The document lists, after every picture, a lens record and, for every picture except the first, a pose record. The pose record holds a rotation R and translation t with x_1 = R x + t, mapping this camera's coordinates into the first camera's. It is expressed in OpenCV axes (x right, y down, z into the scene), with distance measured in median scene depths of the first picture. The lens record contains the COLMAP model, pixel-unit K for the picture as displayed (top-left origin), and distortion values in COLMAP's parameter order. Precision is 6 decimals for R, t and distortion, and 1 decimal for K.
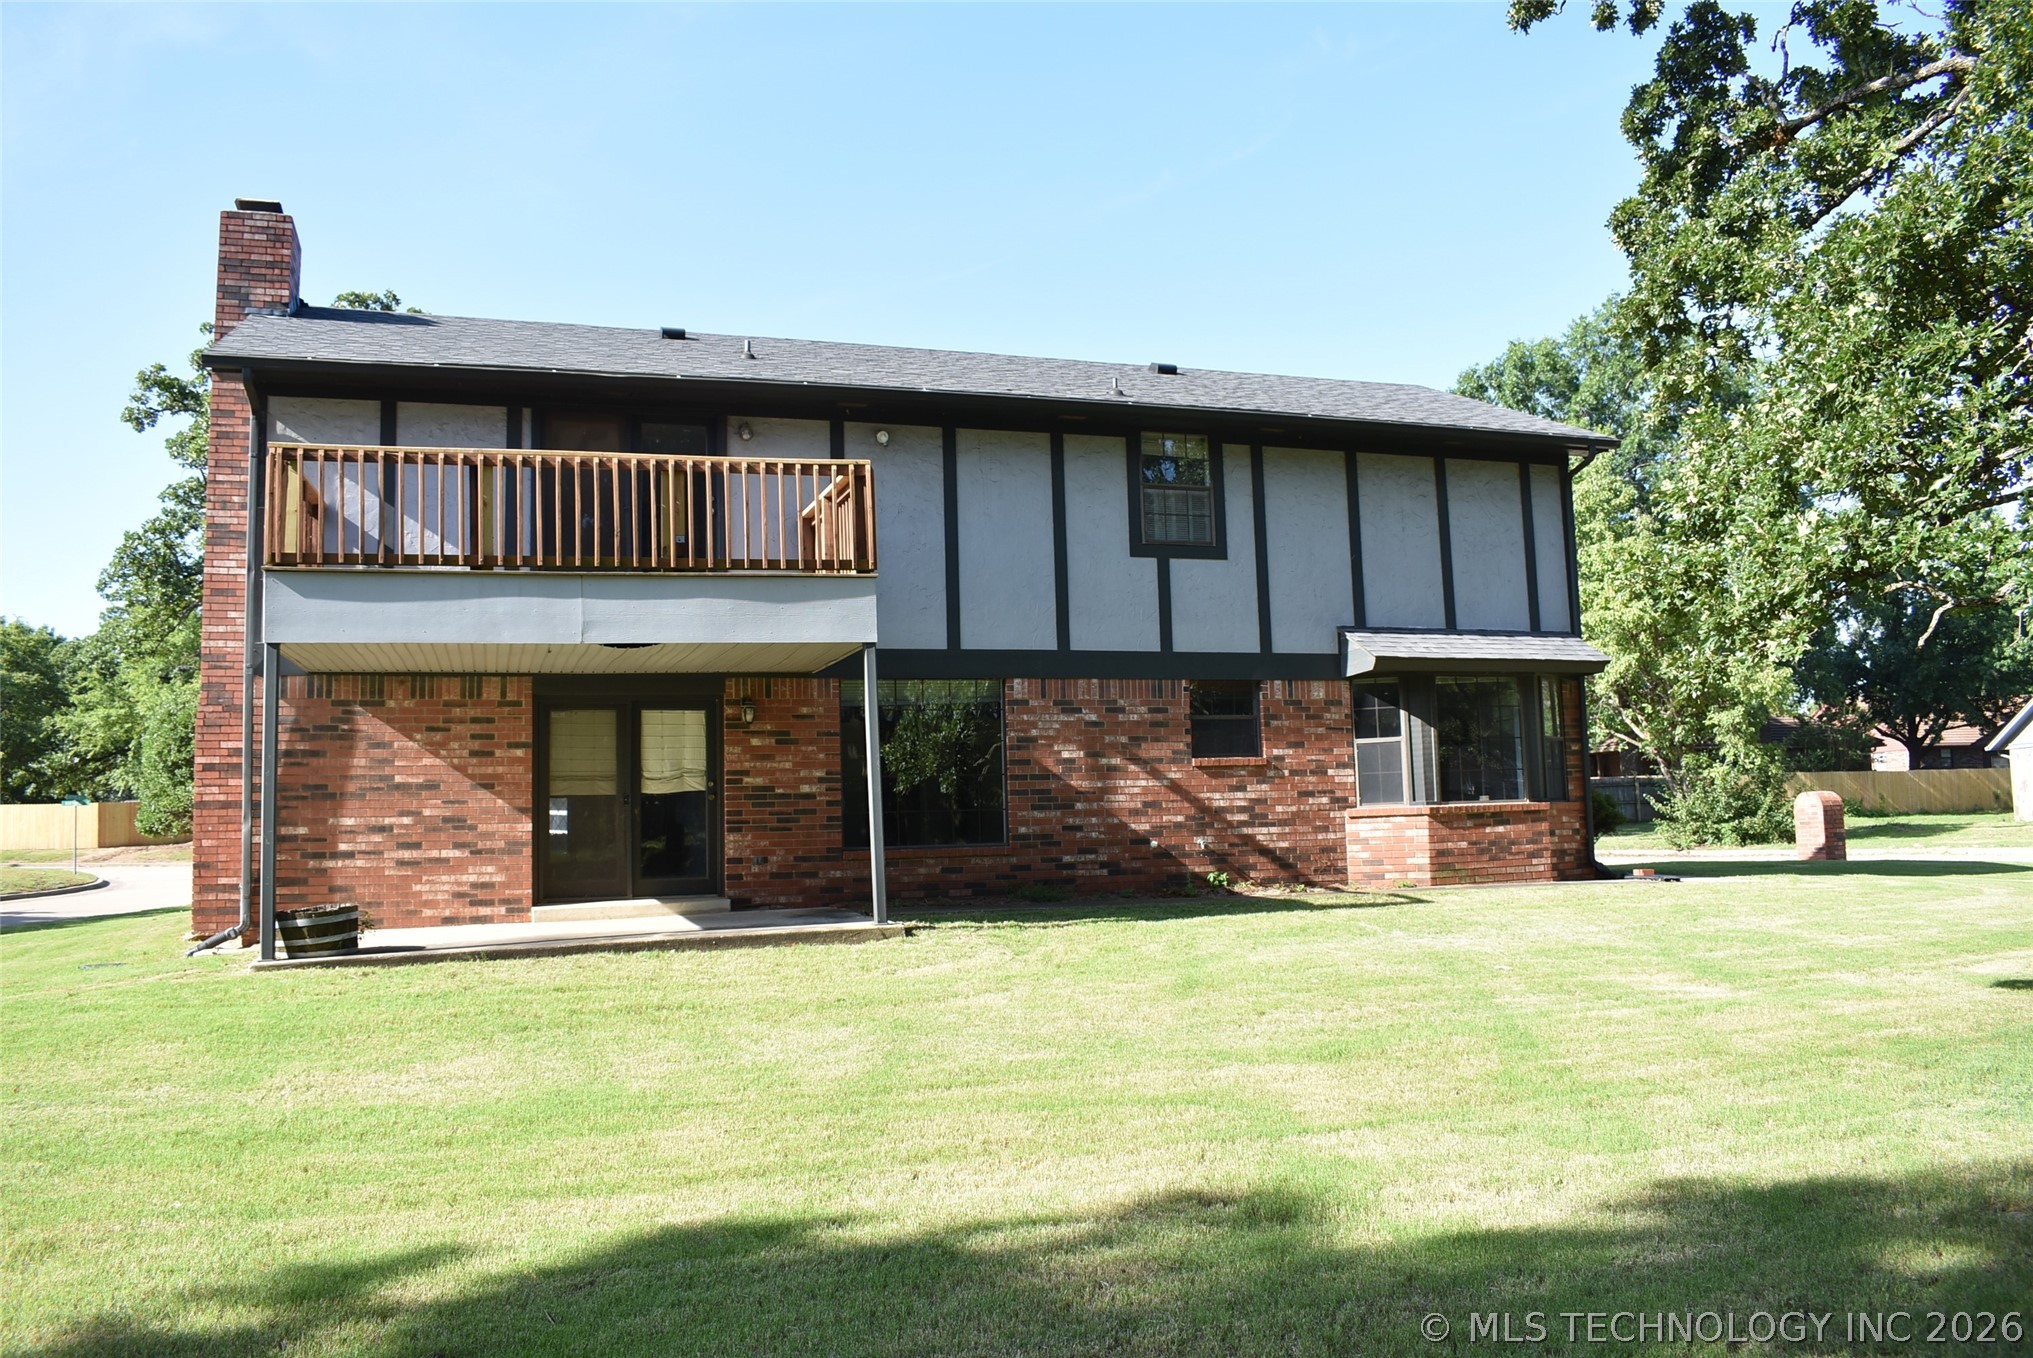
lens RADIAL K [[1598.4, 0, 1015.9], [0, 1598.4, 683.0], [0, 0, 1]] dist [-0.094780, 0.013764]
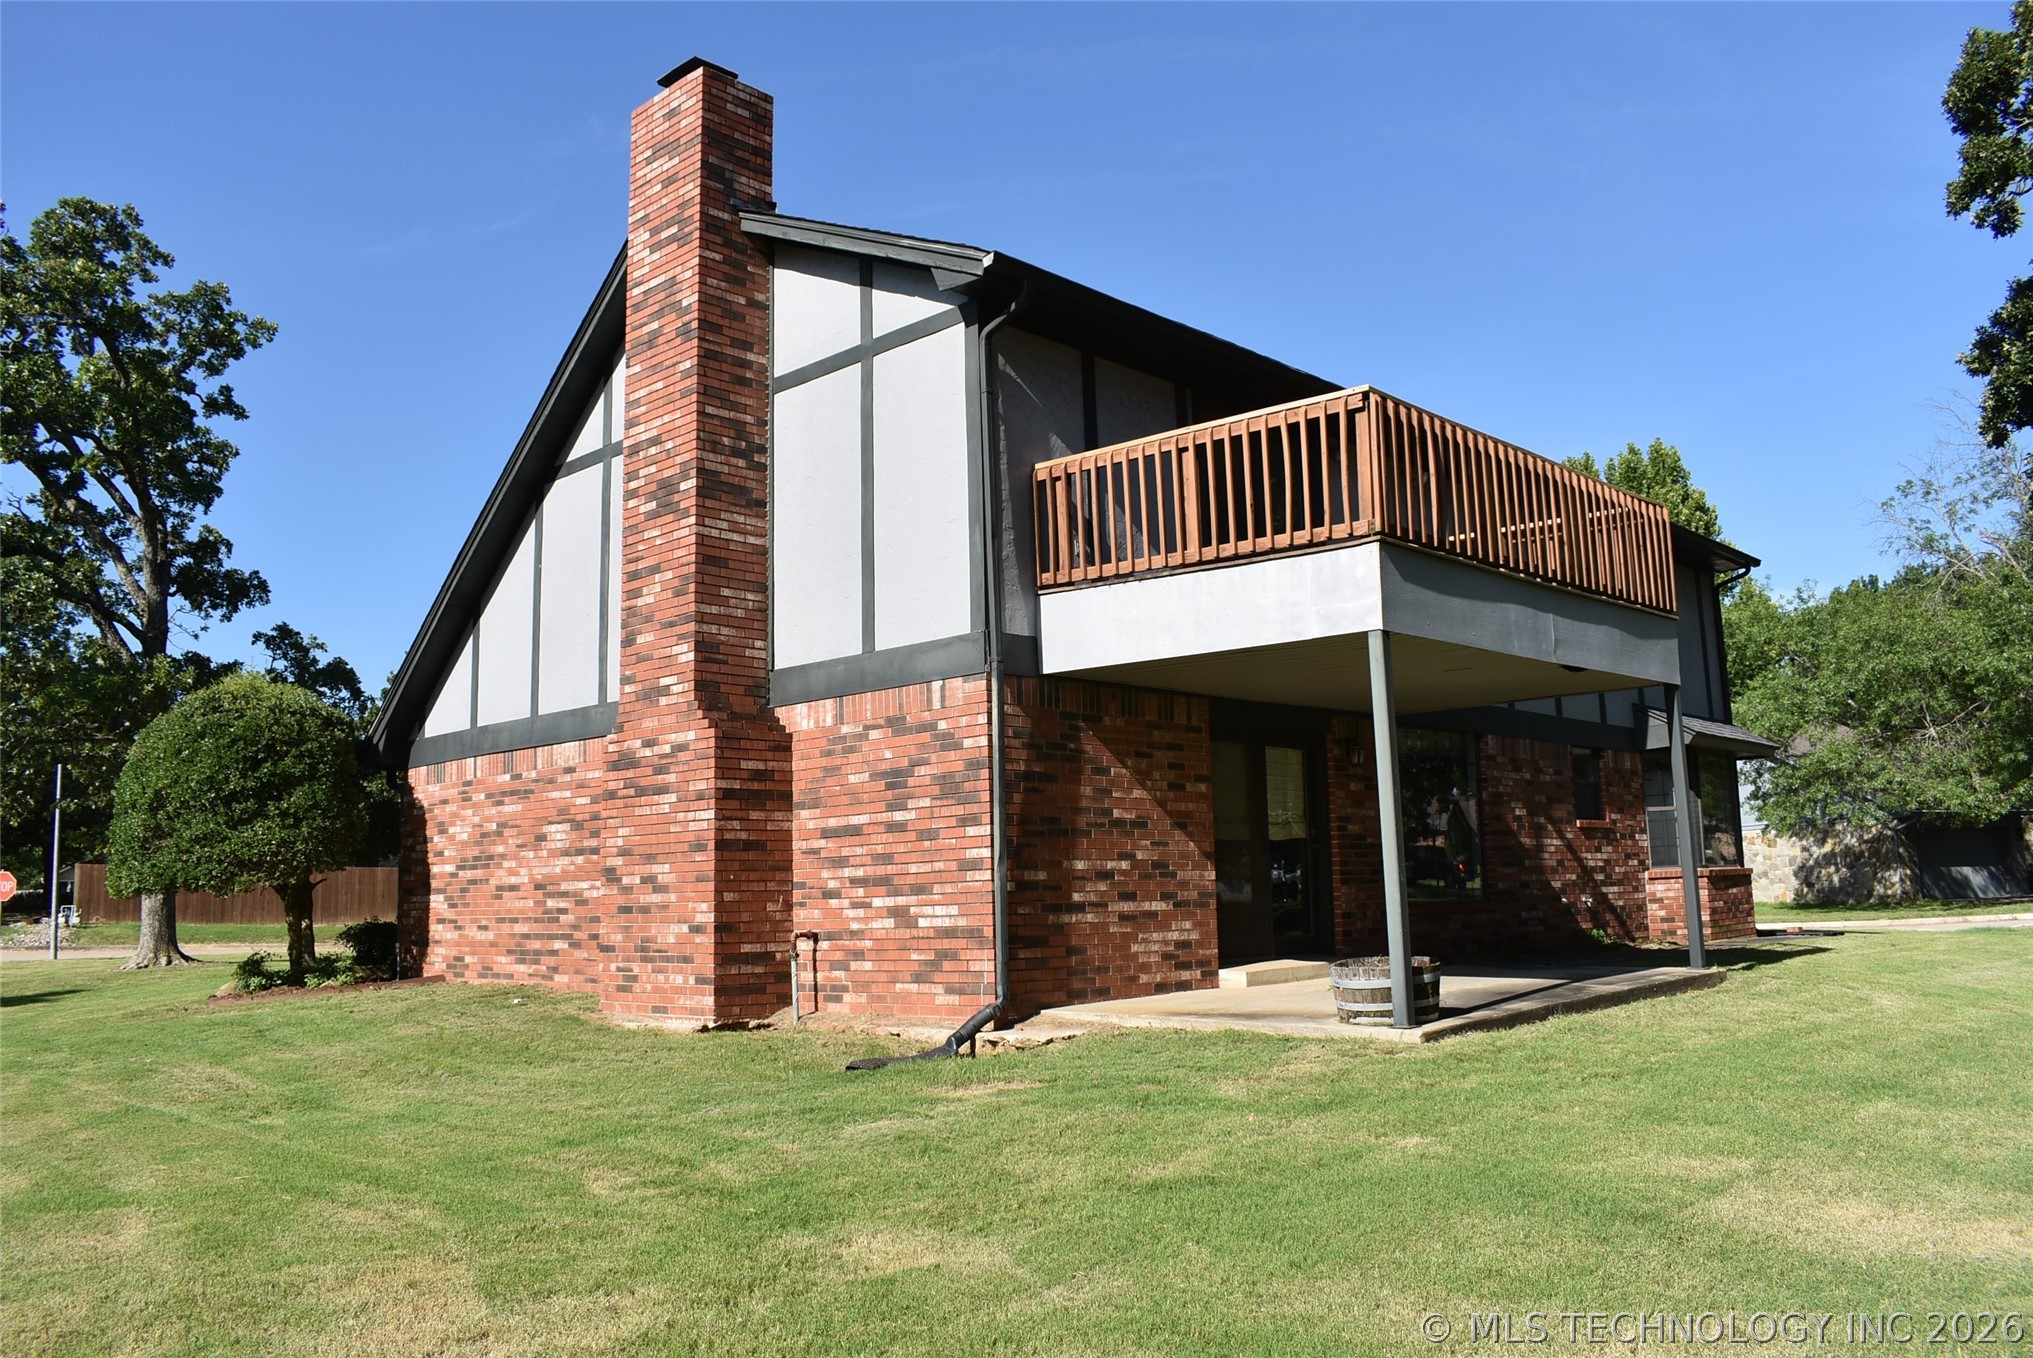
lens RADIAL K [[1598.4, 0, 1019.2], [0, 1598.4, 680.4], [0, 0, 1]] dist [-0.094780, 0.013764]
pose [[0.884570, 0.070050, 0.461118, -0.725633], [-0.041539, 0.996560, -0.071707, 0.047426], [-0.464555, 0.044275, 0.884437, 0.258857]]
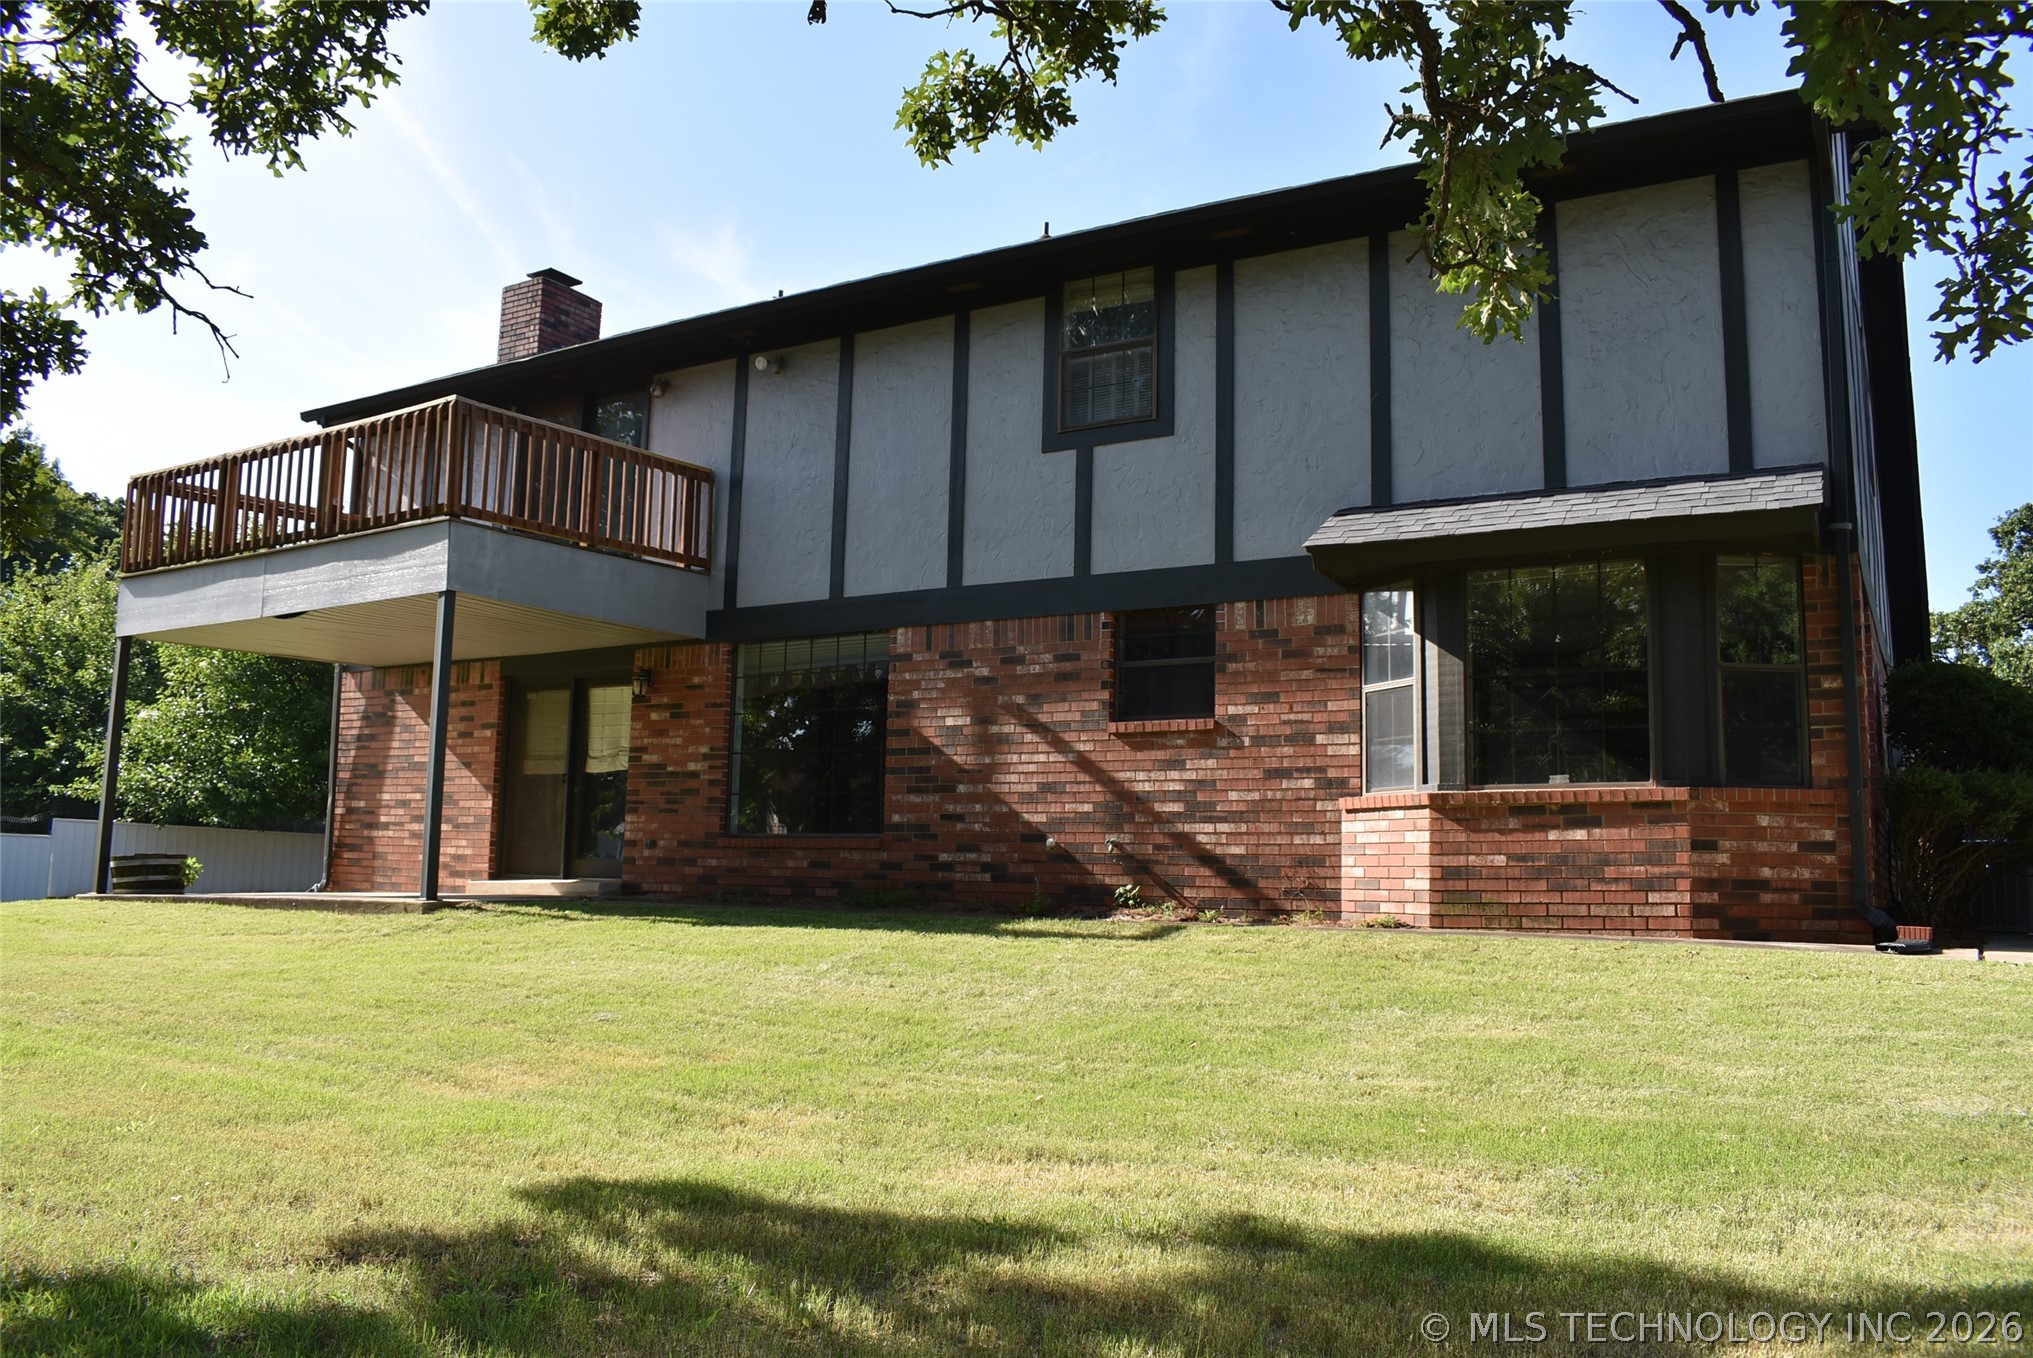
lens RADIAL K [[1598.4, 0, 1015.4], [0, 1598.4, 673.8], [0, 0, 1]] dist [-0.094780, 0.013764]
pose [[0.645794, -0.057870, -0.761315, 0.646115], [0.033312, 0.998310, -0.047627, 0.060275], [0.762784, 0.005397, 0.646631, 0.533437]]
